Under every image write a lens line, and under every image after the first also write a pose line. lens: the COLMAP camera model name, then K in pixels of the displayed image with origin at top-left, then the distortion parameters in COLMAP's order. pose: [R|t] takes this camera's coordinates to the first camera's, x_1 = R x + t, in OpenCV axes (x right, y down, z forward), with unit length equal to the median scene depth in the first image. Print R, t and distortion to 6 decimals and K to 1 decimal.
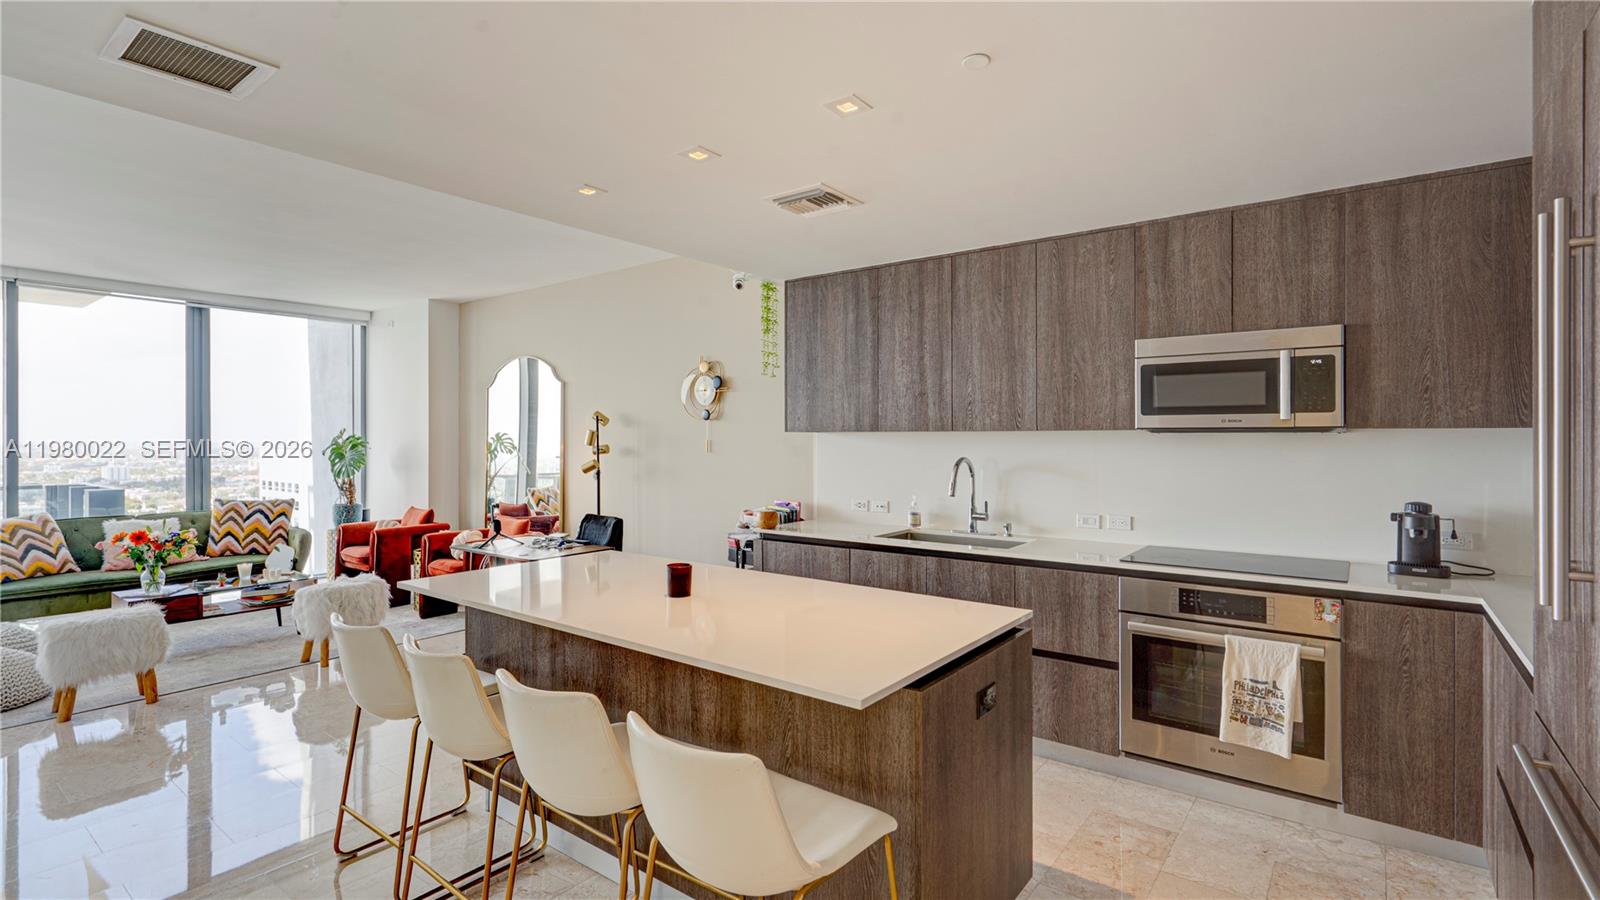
lens RADIAL K [[735.1, 0, 798.8], [0, 735.1, 443.4], [0, 0, 1]] dist [-0.000282, -0.000121]
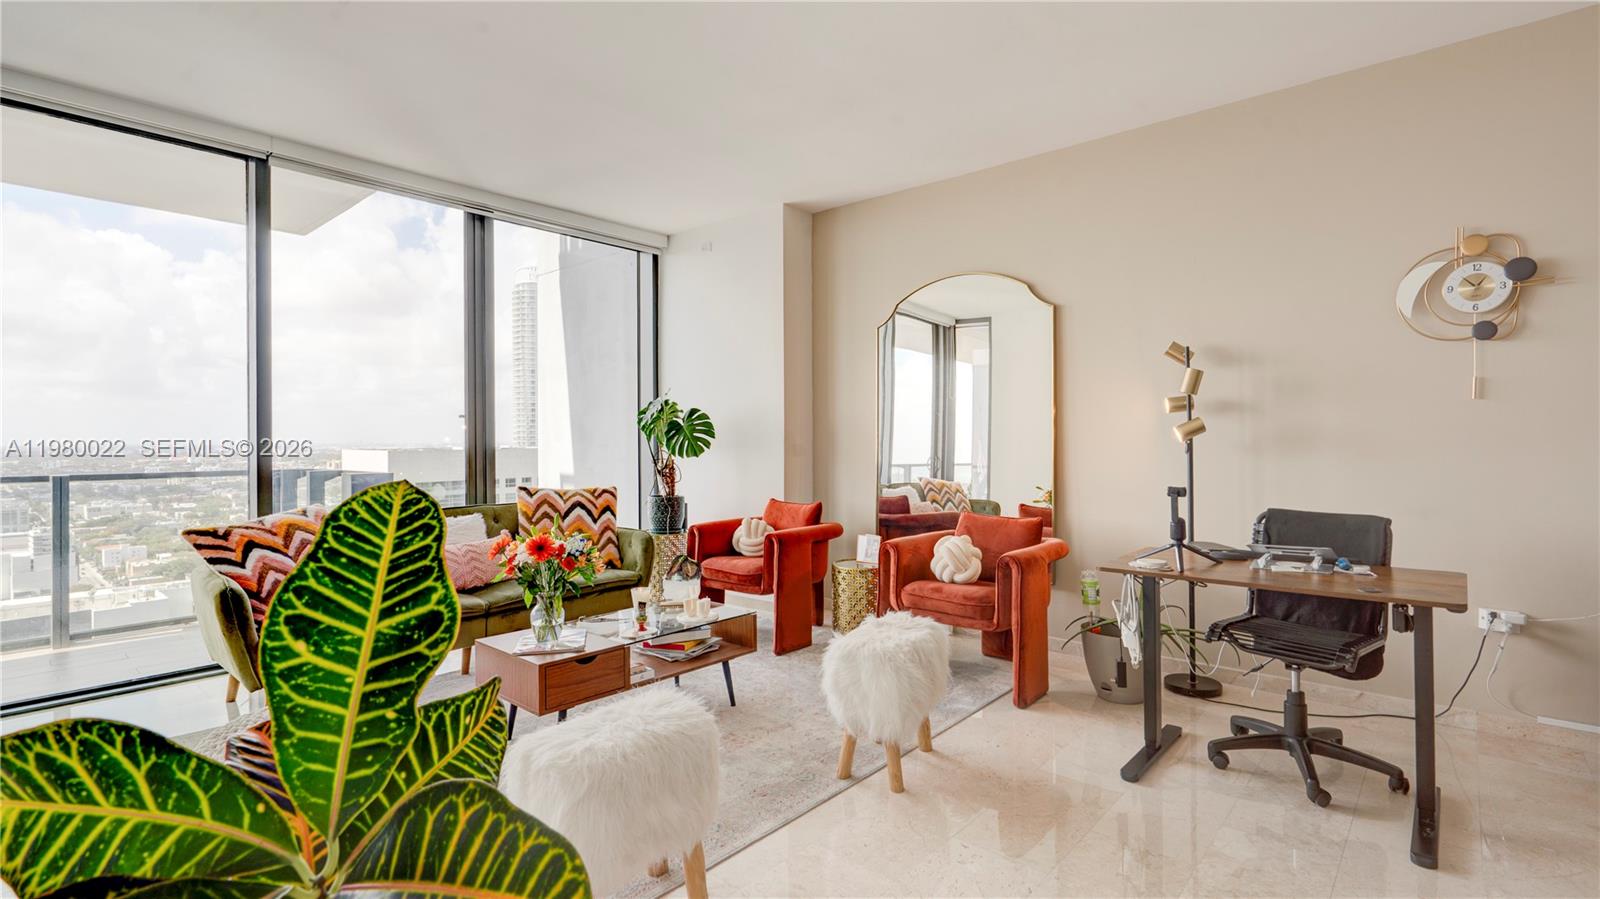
lens RADIAL K [[745.3, 0, 803.0], [0, 745.3, 437.5], [0, 0, 1]] dist [0.002029, 0.000328]
pose [[0.997582, -0.004396, -0.069358, -0.488459], [0.003946, 0.999970, -0.006628, 0.035899], [0.069385, 0.006339, 0.997570, 0.327423]]
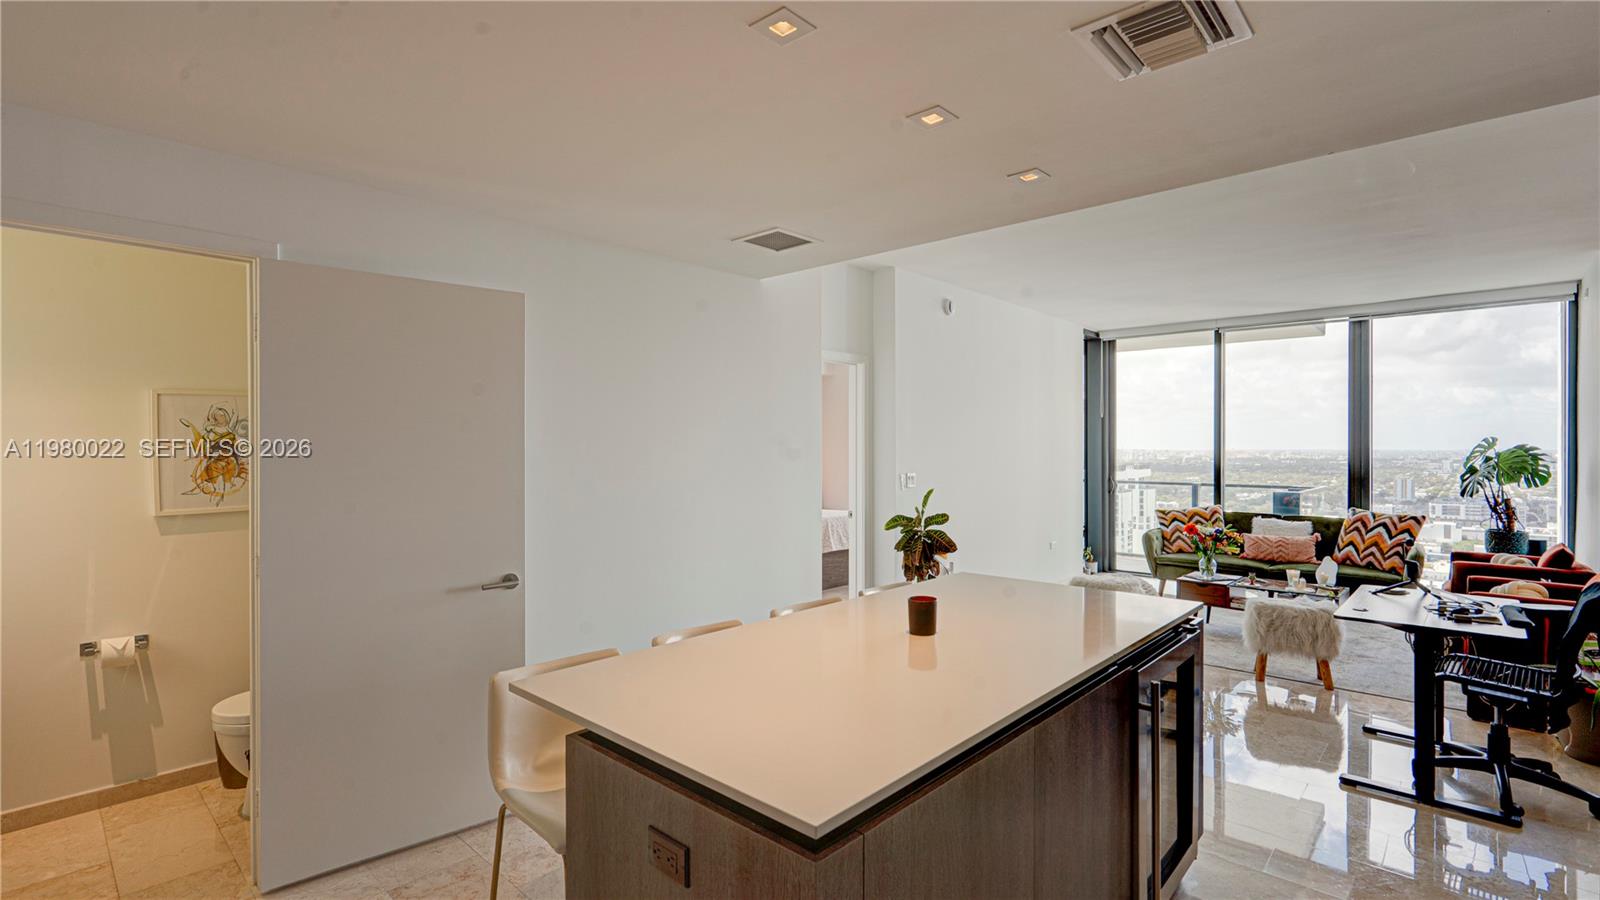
lens RADIAL K [[740.2, 0, 809.4], [0, 740.2, 453.9], [0, 0, 1]] dist [-0.002888, 0.000362]
pose [[-0.076249, 0.012707, -0.997008, 0.291312], [-0.006242, 0.999893, 0.013222, -0.008776], [0.997069, 0.007232, -0.076161, 0.333094]]
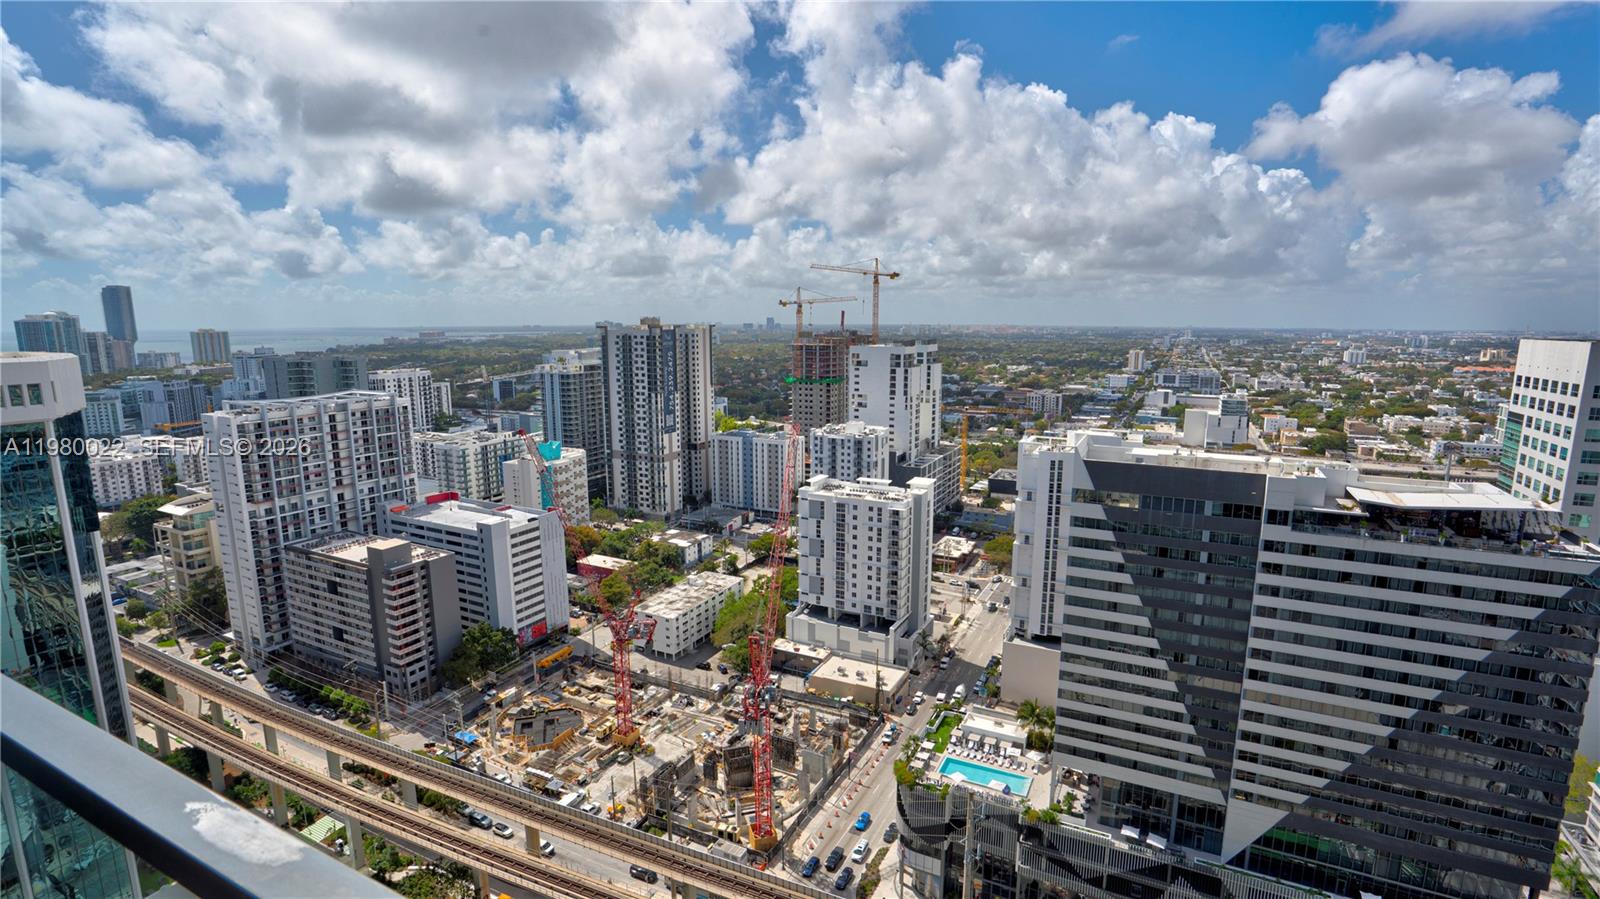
lens RADIAL K [[750.4, 0, 807.5], [0, 750.4, 452.7], [0, 0, 1]] dist [-0.064941, 0.028728]
pose [[0.188611, 0.172576, -0.966770, -1.402056], [-0.009176, 0.984705, 0.173987, -0.000967], [0.982009, -0.023944, 0.187310, 0.725504]]
